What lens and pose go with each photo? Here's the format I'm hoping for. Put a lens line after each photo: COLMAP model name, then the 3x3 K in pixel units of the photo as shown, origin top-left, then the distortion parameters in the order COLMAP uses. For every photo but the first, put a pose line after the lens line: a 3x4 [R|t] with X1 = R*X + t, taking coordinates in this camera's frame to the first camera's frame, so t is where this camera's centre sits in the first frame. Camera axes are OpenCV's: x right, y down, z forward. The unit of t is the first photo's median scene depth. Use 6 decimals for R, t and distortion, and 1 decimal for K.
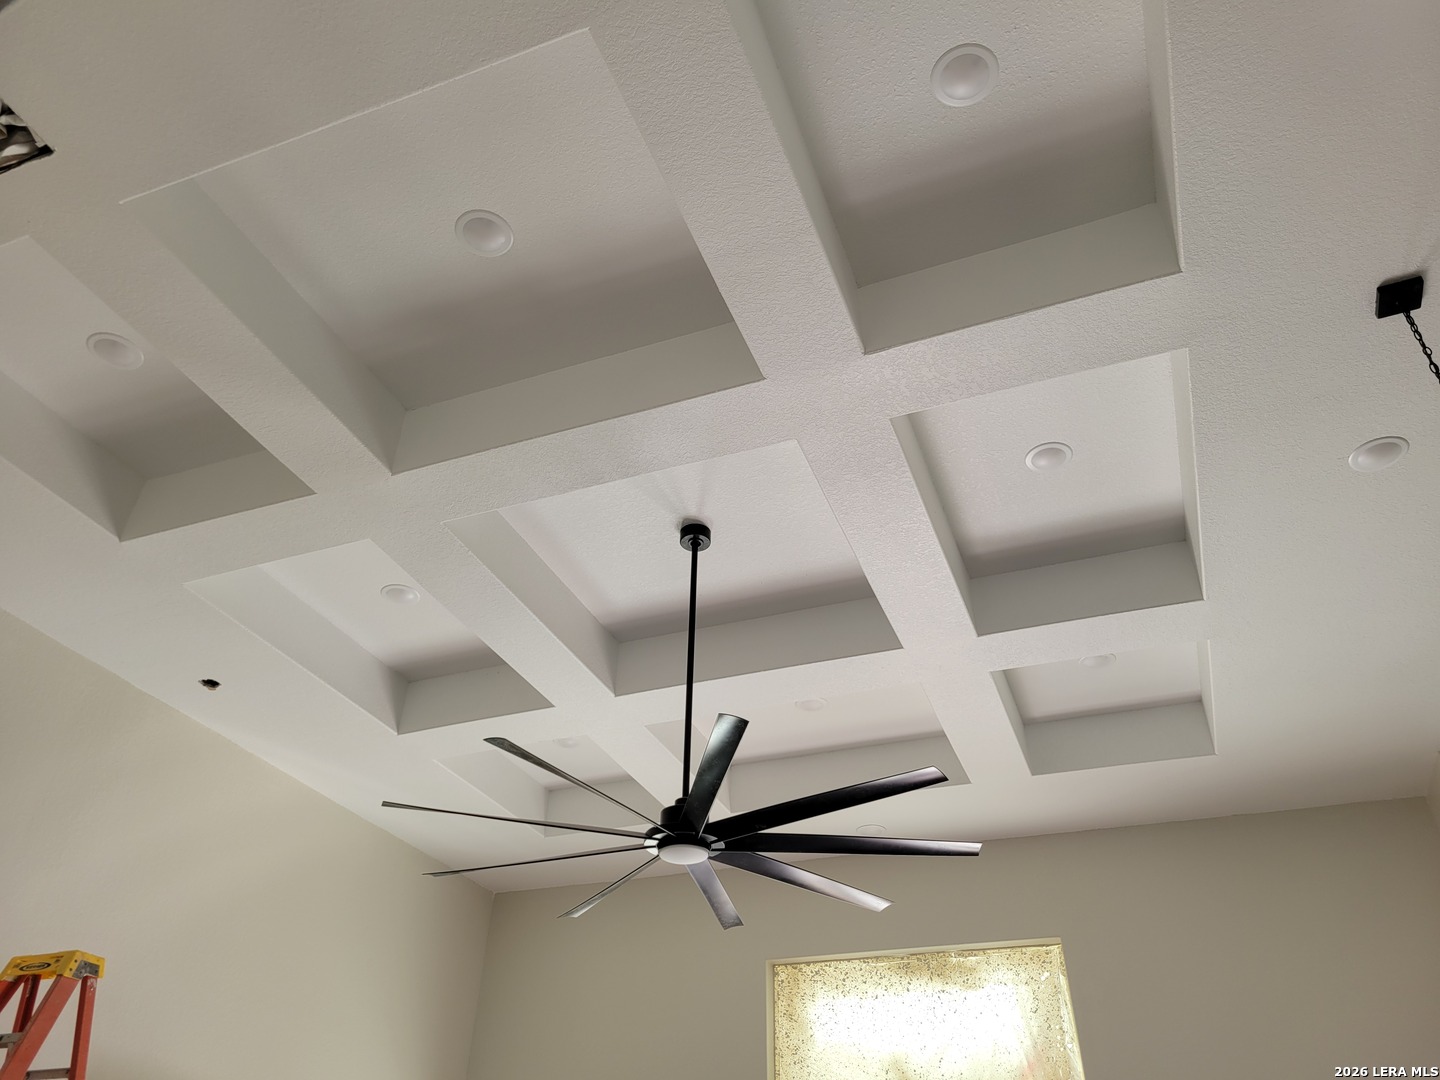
lens RADIAL K [[1071.6, 0, 724.0], [0, 1071.6, 521.0], [0, 0, 1]] dist [0.065772, -0.050474]
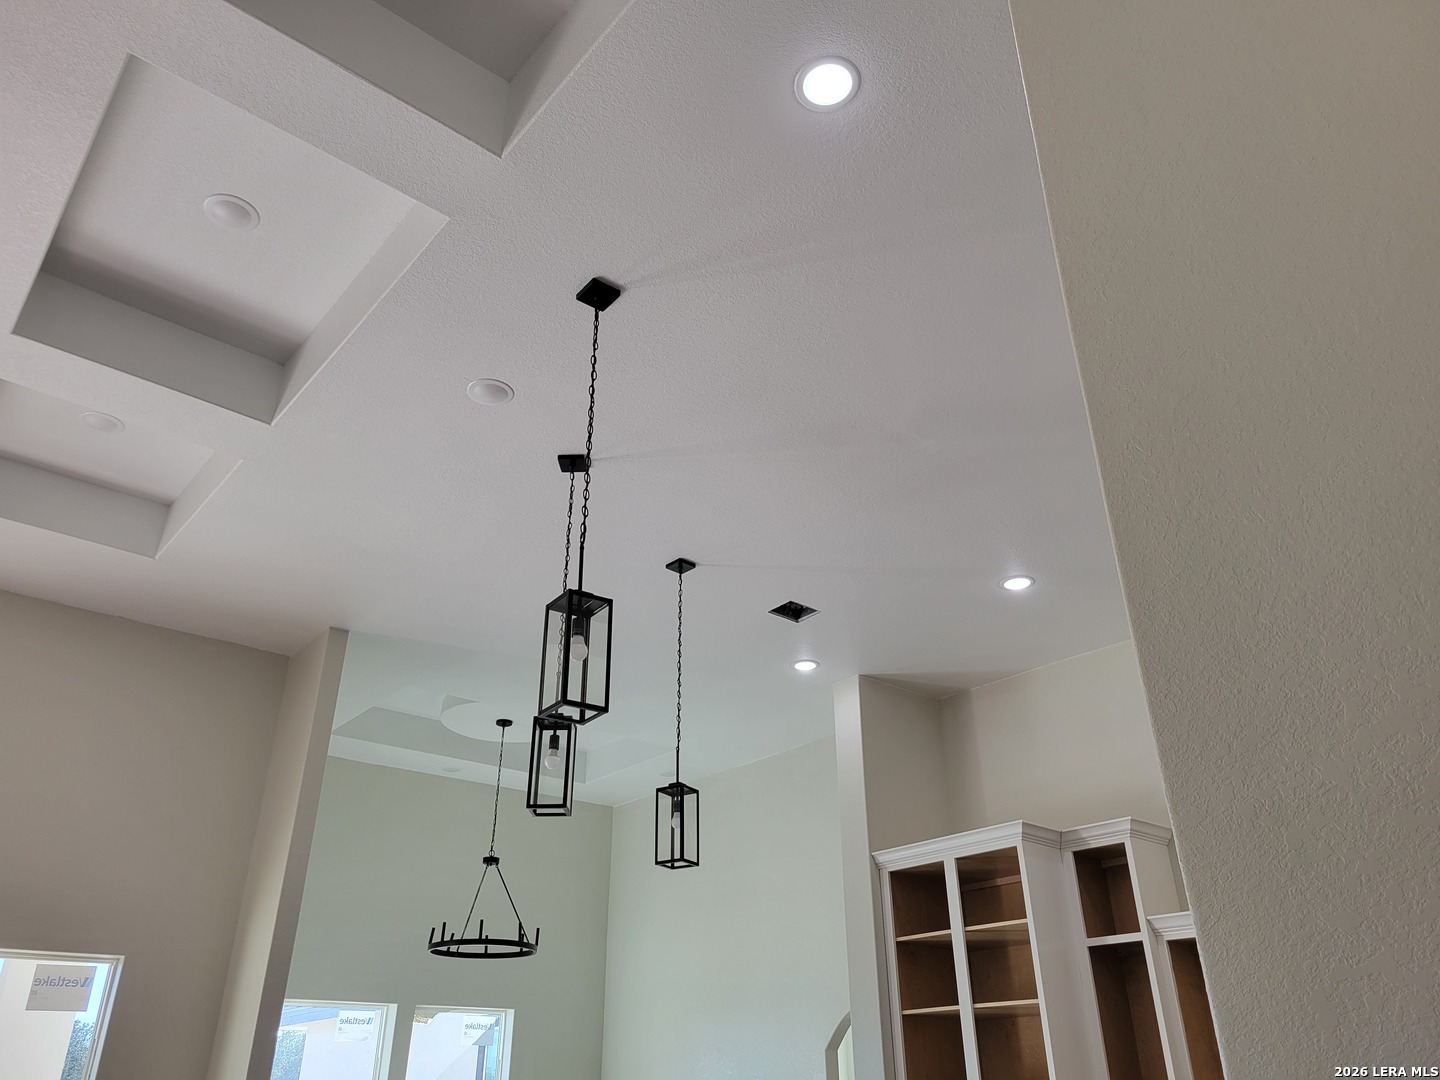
lens RADIAL K [[1071.6, 0, 724.0], [0, 1071.6, 521.0], [0, 0, 1]] dist [0.065772, -0.050474]
pose [[0.475591, 0.395196, 0.785896, -0.113383], [-0.508255, 0.852638, -0.121183, 0.062368], [-0.717976, -0.341802, 0.606367, 0.080867]]
